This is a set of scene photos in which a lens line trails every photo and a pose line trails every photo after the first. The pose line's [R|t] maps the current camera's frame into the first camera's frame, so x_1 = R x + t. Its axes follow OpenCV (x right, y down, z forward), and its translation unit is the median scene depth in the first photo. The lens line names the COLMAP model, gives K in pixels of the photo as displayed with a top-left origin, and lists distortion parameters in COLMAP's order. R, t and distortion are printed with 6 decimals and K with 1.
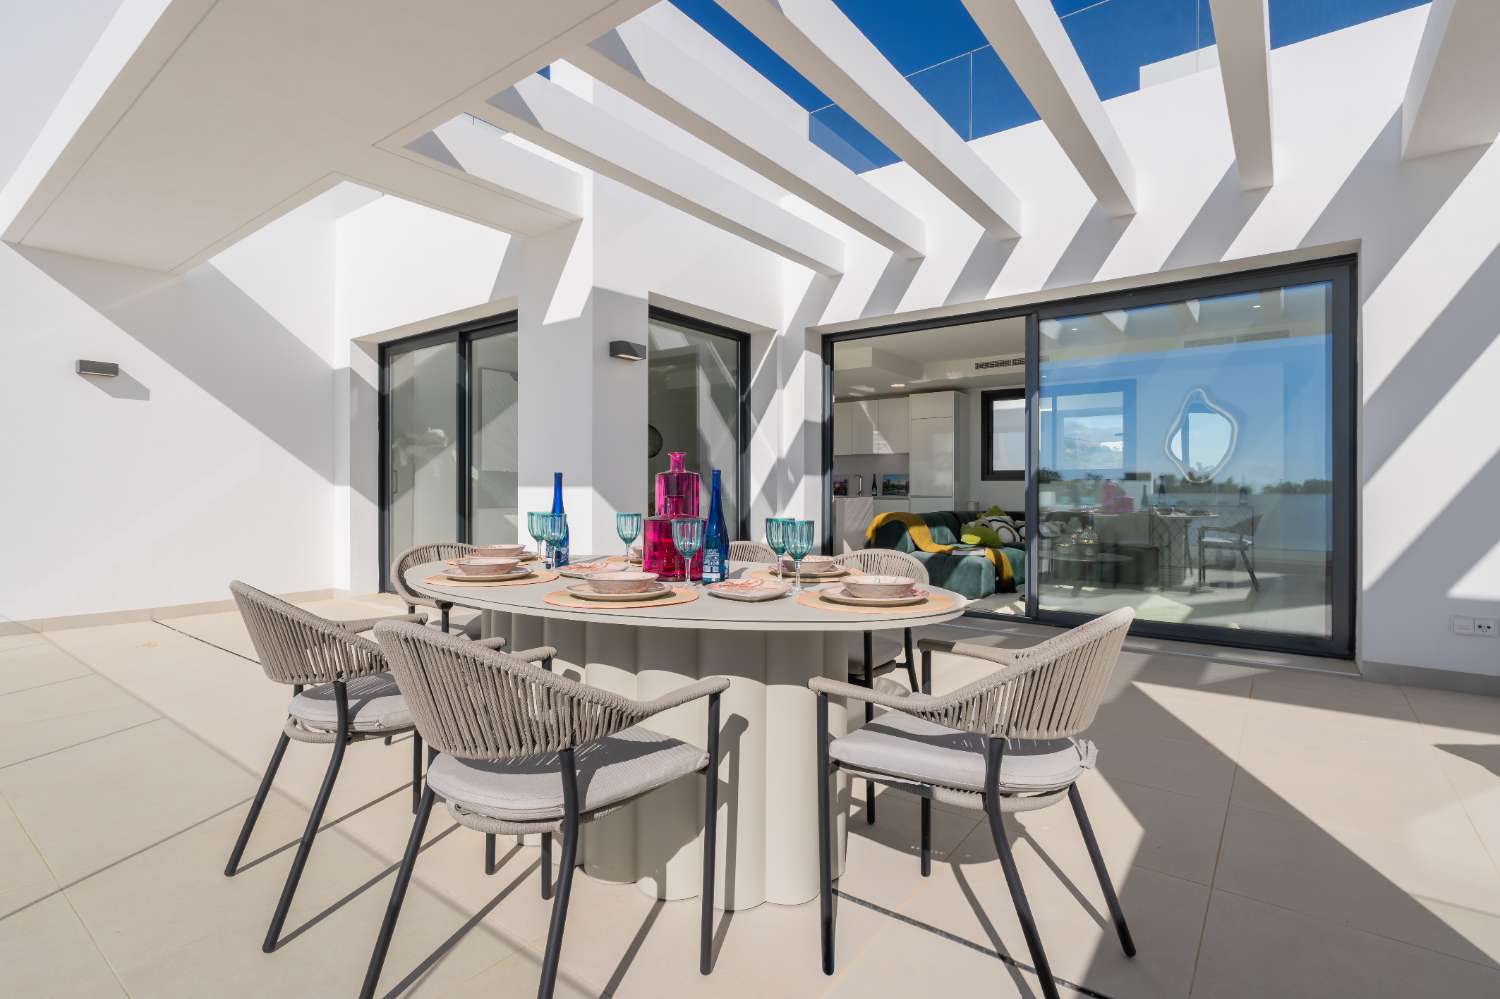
lens RADIAL K [[713.3, 0, 742.8], [0, 713.3, 497.0], [0, 0, 1]] dist [0.001148, -0.000127]
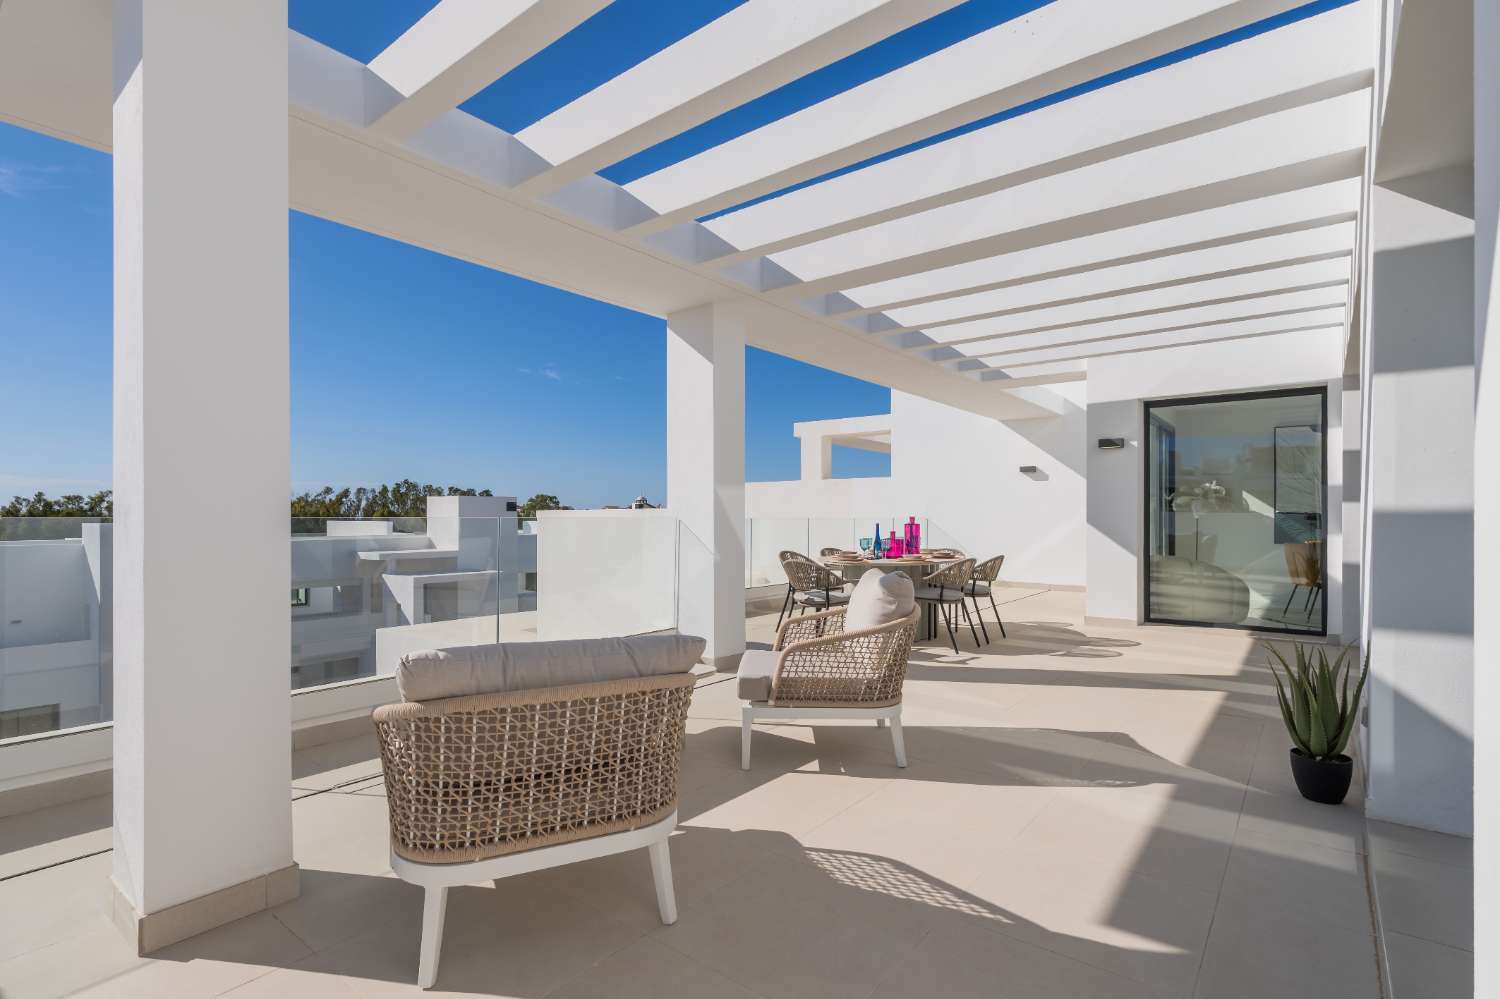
lens RADIAL K [[719.2, 0, 752.4], [0, 719.2, 516.2], [0, 0, 1]] dist [0.001886, 0.000038]
pose [[-0.004029, -0.004858, -0.999980, 1.663246], [-0.010161, 0.999937, -0.004817, -0.025748], [0.999940, 0.010142, -0.004078, 0.225138]]
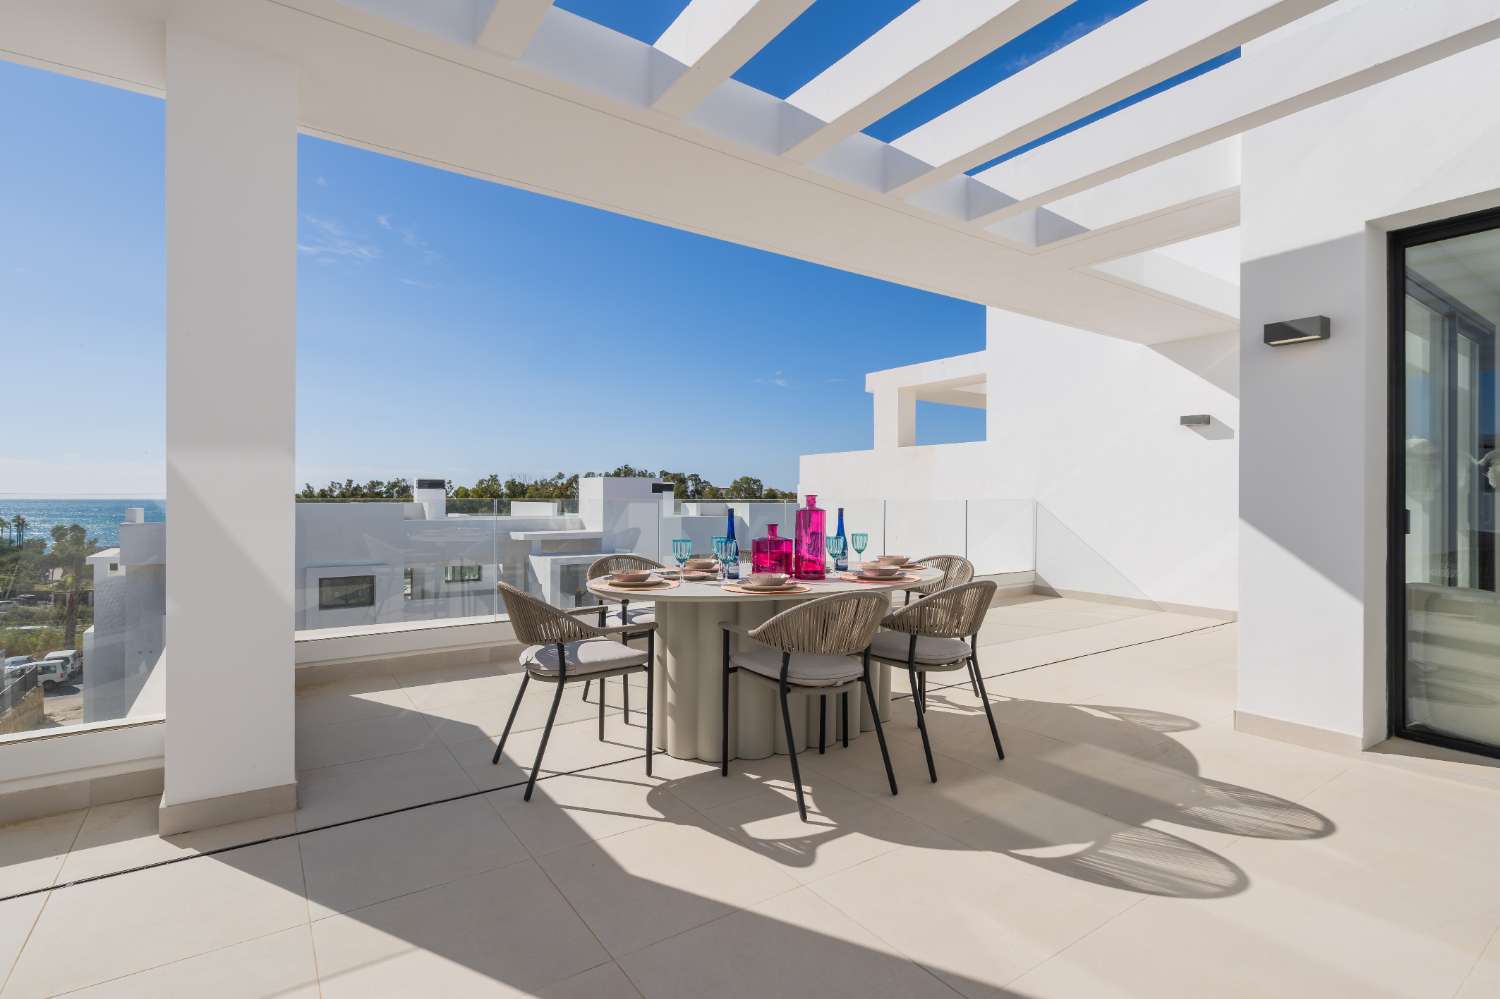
lens RADIAL K [[713.3, 0, 742.8], [0, 713.3, 497.0], [0, 0, 1]] dist [0.001148, -0.000127]
pose [[-0.300165, -0.007339, -0.953859, 0.786156], [-0.012873, 0.999911, -0.003642, -0.030066], [0.953800, 0.011186, -0.300232, 0.777202]]
